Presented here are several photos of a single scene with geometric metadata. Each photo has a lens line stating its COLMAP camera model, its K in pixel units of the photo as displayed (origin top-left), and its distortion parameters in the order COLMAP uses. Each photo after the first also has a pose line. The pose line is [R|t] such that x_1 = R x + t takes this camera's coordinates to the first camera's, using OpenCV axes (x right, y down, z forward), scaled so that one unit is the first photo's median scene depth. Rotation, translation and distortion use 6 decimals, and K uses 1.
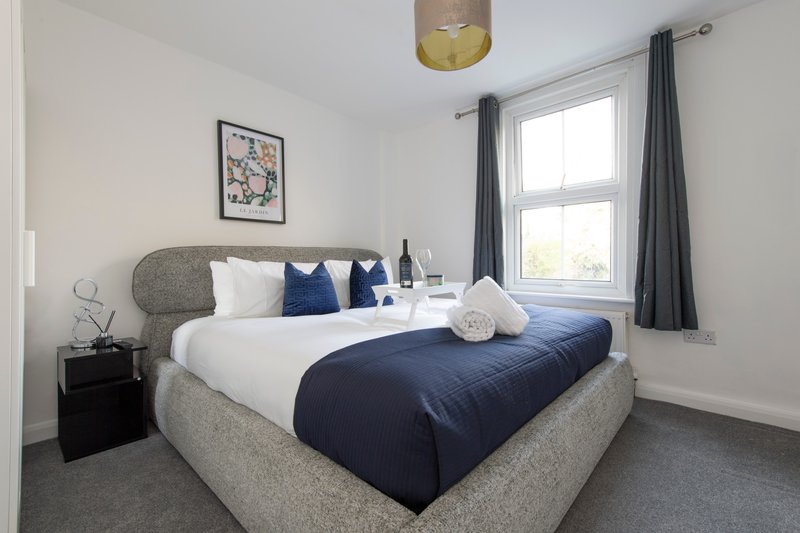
lens RADIAL K [[342.3, 0, 416.5], [0, 342.3, 267.7], [0, 0, 1]] dist [0.002003, -0.000106]
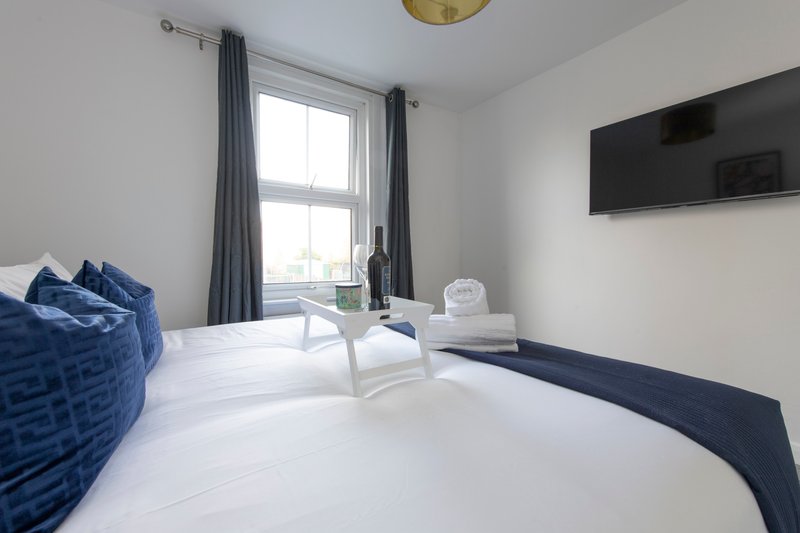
lens RADIAL K [[315.0, 0, 395.0], [0, 315.0, 266.5], [0, 0, 1]] dist [0.007635, -0.000566]
pose [[0.288370, -0.014215, 0.957414, -0.381770], [0.021832, 0.999727, 0.008267, -0.012372], [-0.957270, 0.018519, 0.288602, 0.560899]]
